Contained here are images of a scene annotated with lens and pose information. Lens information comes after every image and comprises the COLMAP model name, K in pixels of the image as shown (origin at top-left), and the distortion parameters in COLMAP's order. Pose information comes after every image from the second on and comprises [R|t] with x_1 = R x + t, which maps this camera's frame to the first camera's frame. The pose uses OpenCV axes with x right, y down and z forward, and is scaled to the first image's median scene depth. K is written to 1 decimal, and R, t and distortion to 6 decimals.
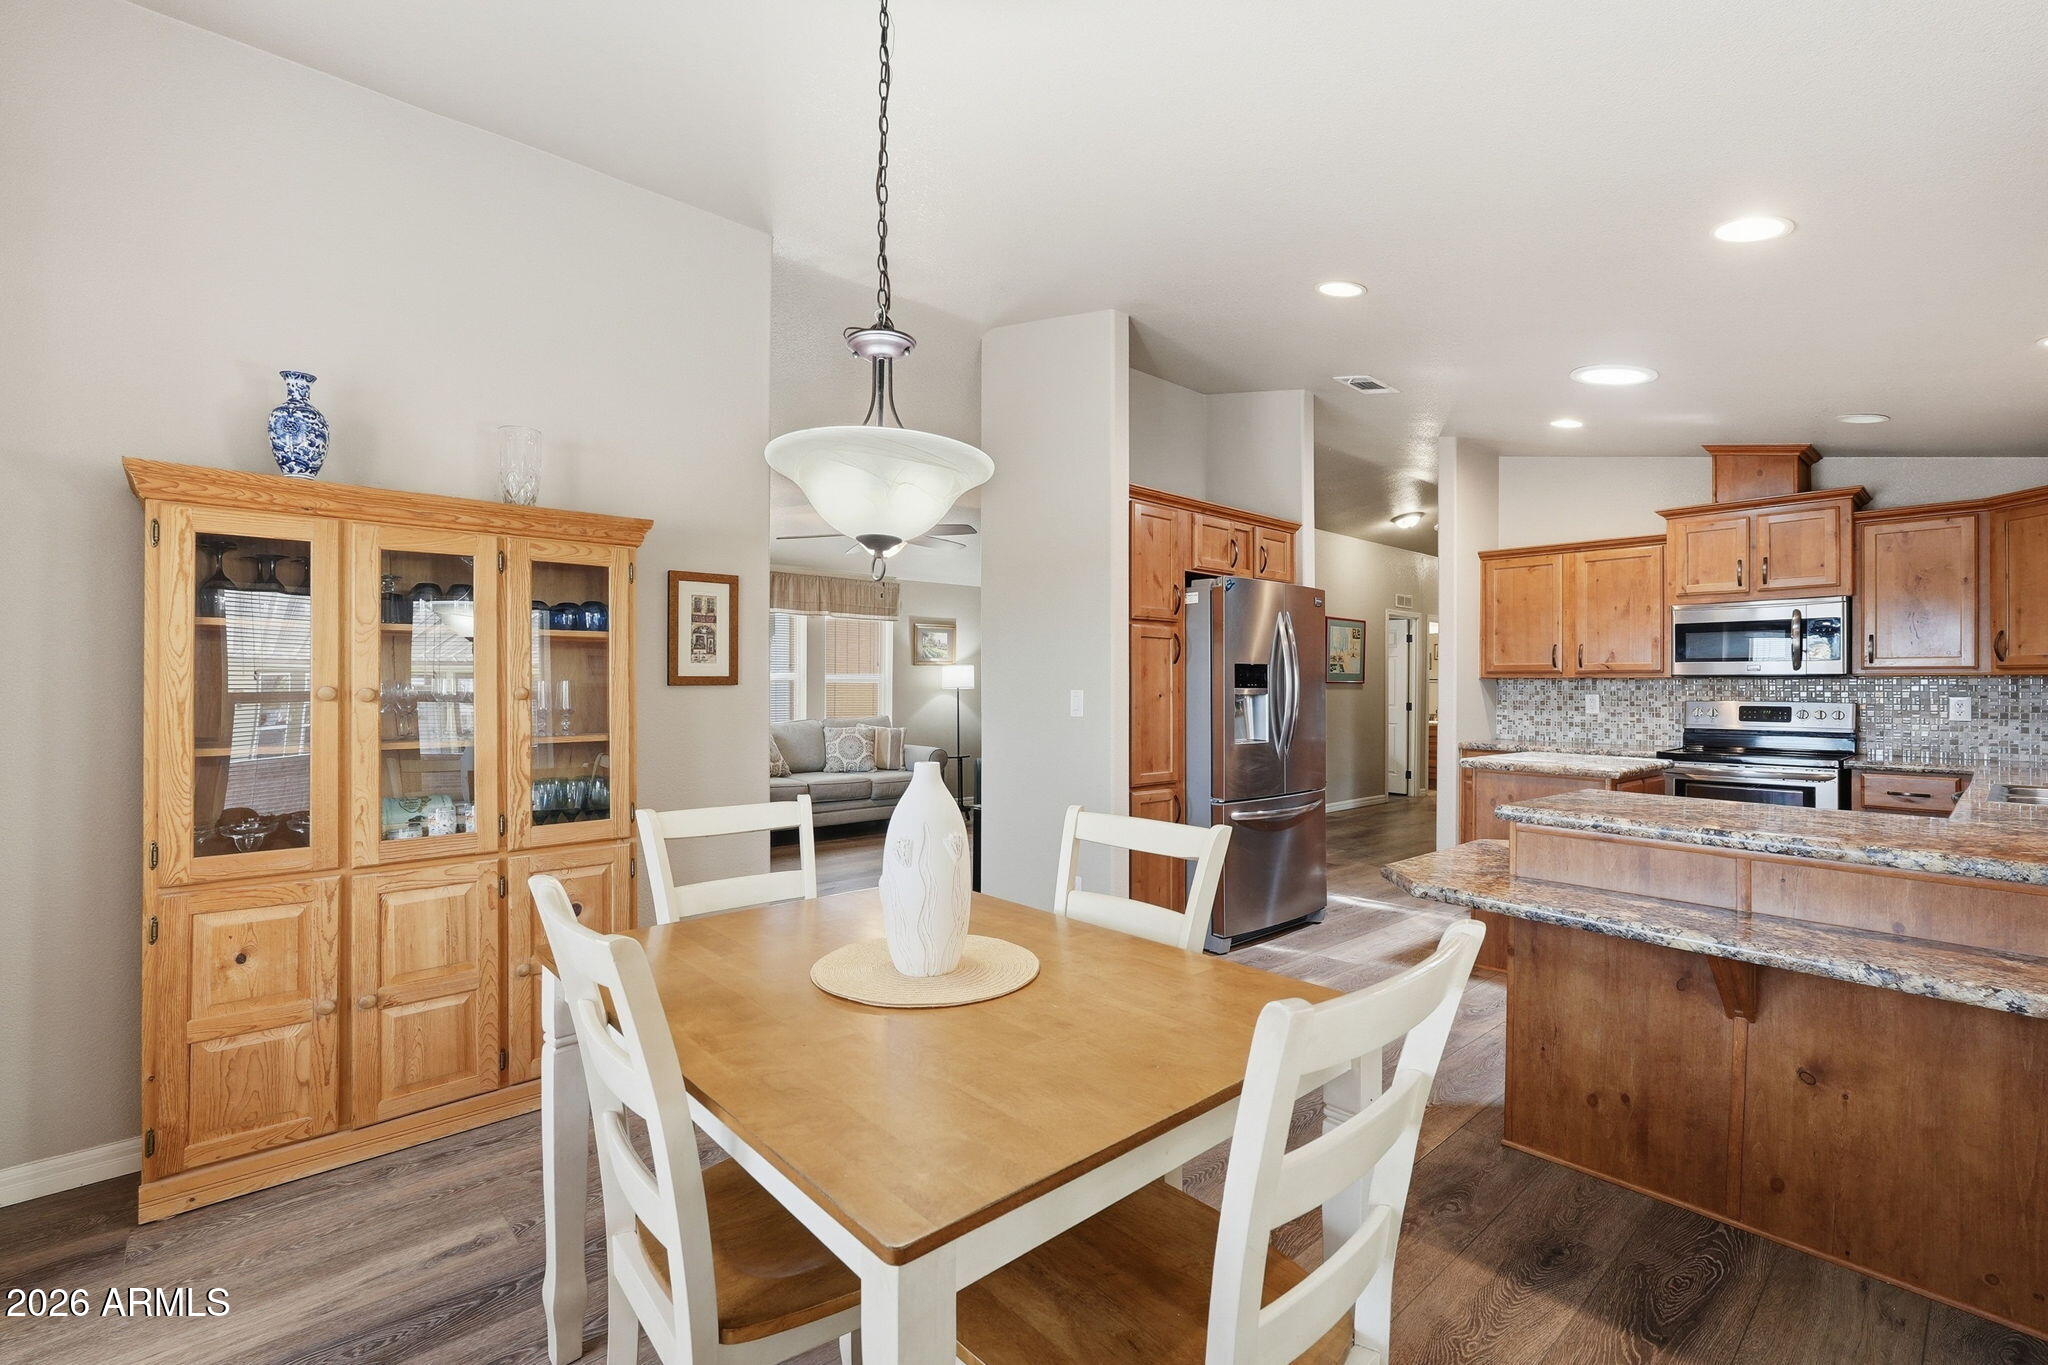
lens RADIAL K [[905.8, 0, 1024.0], [0, 905.8, 682.5], [0, 0, 1]] dist [-0.000775, -0.000331]
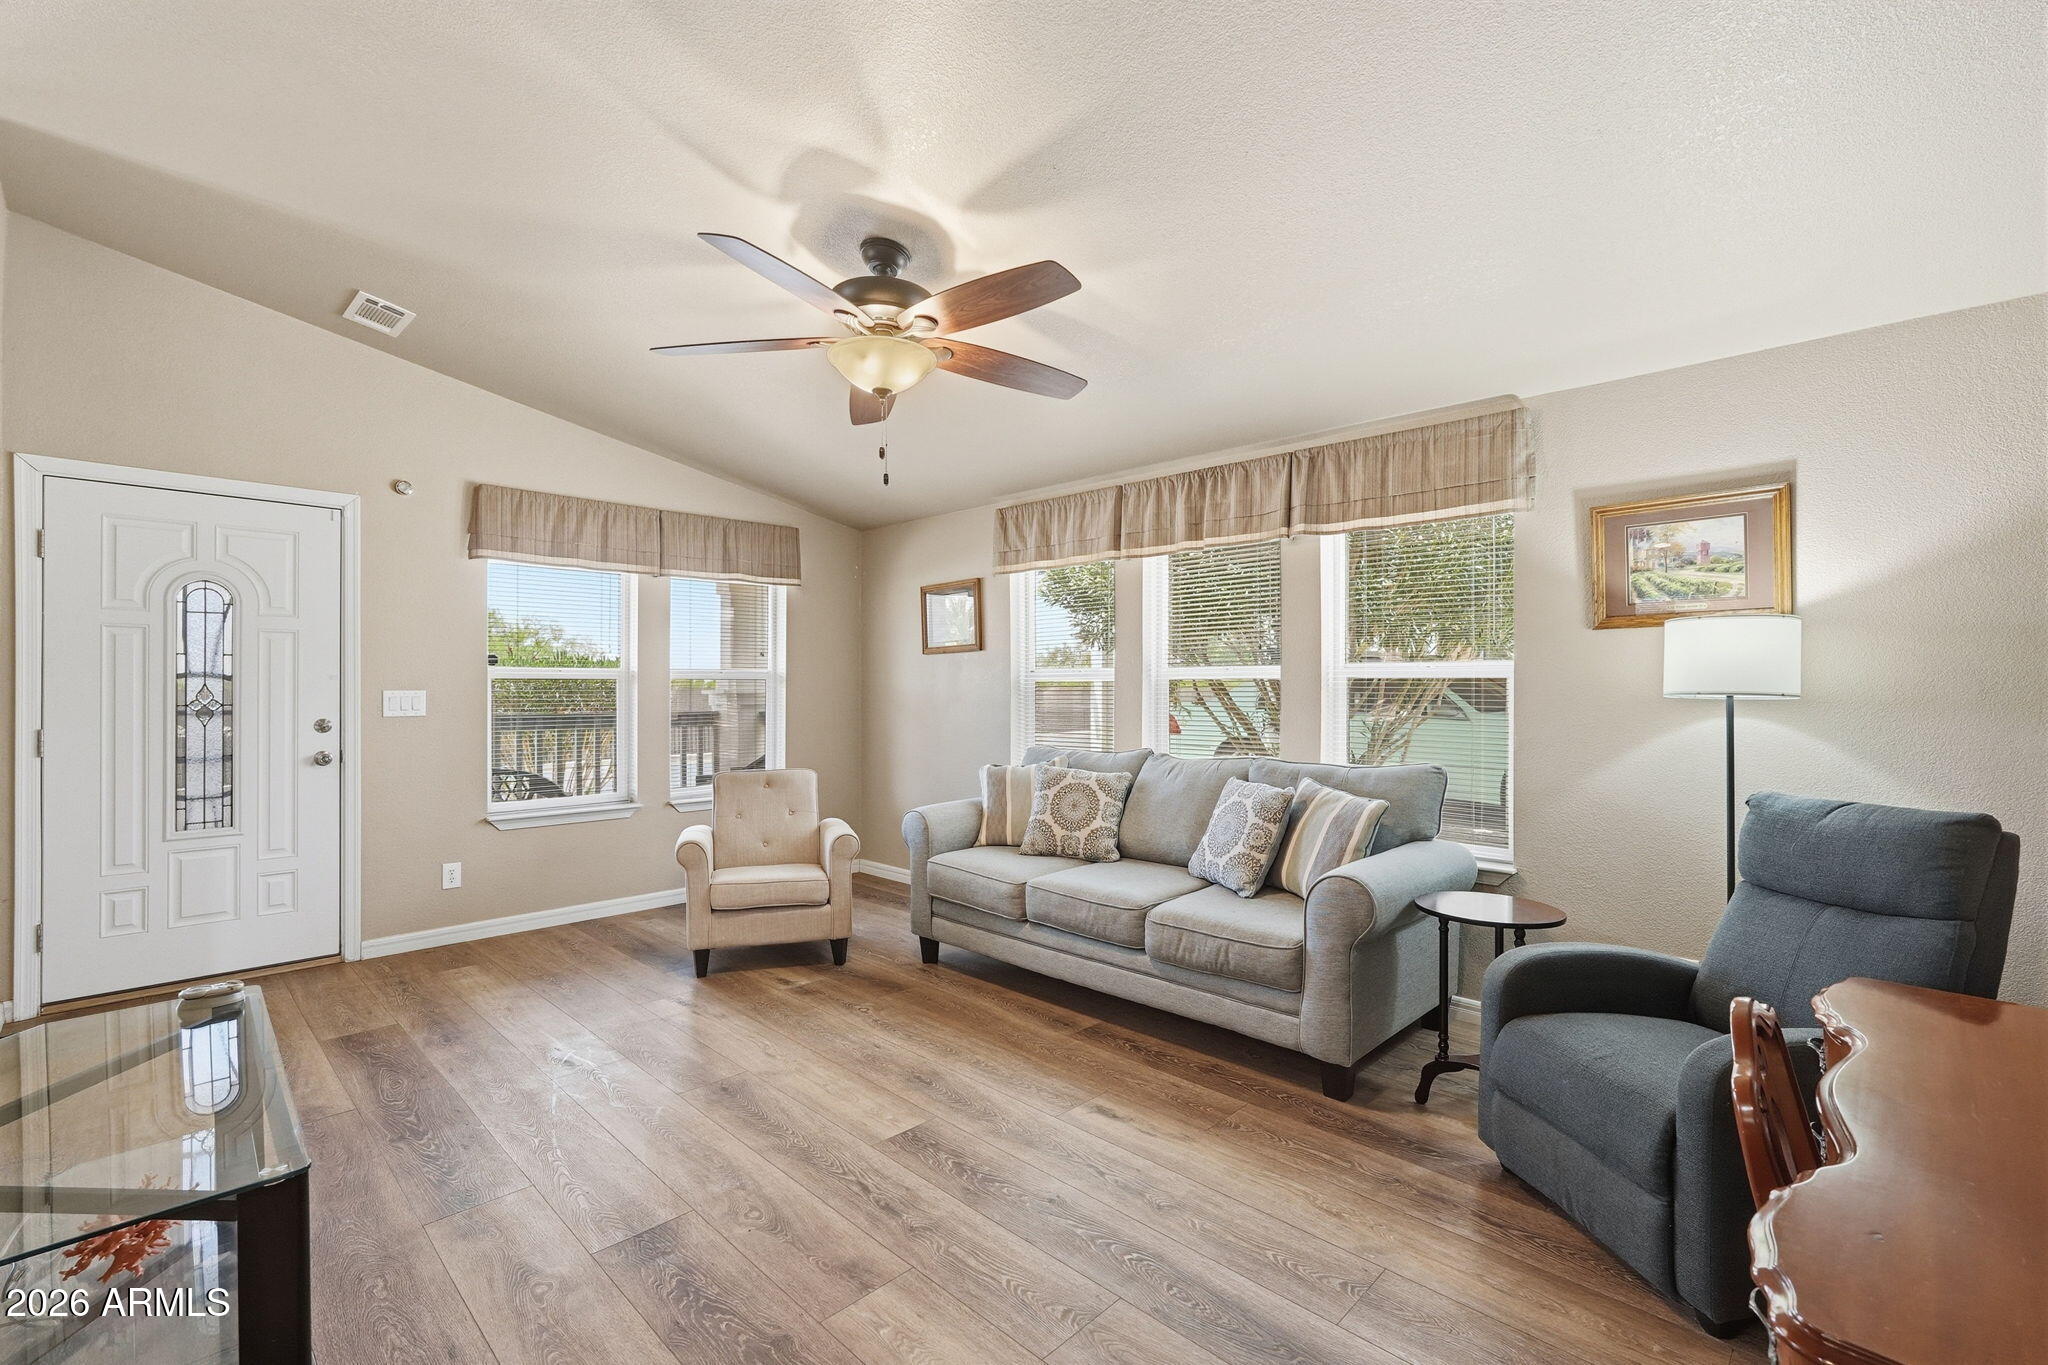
lens RADIAL K [[910.5, 0, 1024.0], [0, 910.5, 682.5], [0, 0, 1]] dist [-0.000349, -0.000001]
pose [[0.062891, -0.002567, -0.998017, 0.206742], [0.000927, 0.999996, -0.002514, 0.002016], [0.998020, -0.000767, 0.062893, 0.750442]]
